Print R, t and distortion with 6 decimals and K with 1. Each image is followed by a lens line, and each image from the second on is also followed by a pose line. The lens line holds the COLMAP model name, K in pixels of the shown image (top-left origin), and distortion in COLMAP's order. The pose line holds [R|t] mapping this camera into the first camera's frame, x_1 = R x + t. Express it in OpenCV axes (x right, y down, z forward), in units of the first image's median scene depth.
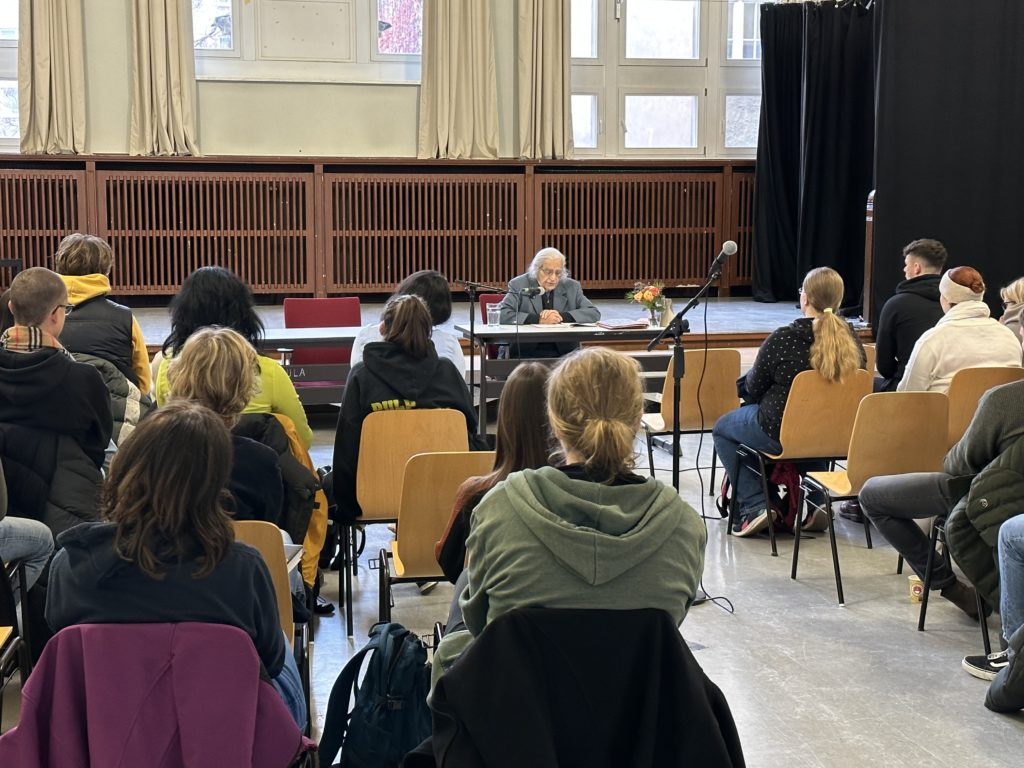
lens RADIAL K [[1688.6, 0, 512.0], [0, 1688.6, 384.0], [0, 0, 1]] dist [0.178289, -0.037177]
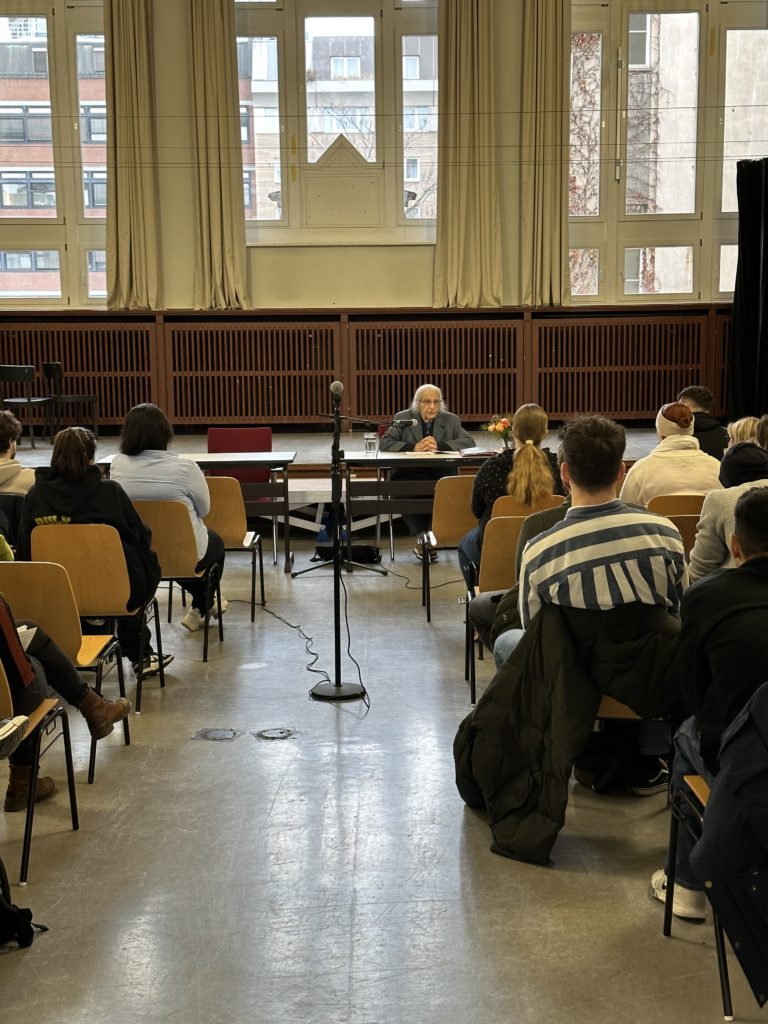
lens RADIAL K [[1434.3, 0, 384.0], [0, 1434.3, 512.0], [0, 0, 1]] dist [0.179502, -0.001787]
pose [[0.972364, 0.017670, -0.232800, 0.150446], [-0.015472, 0.999817, 0.011266, -0.003156], [0.232956, -0.007353, 0.972459, 0.027014]]
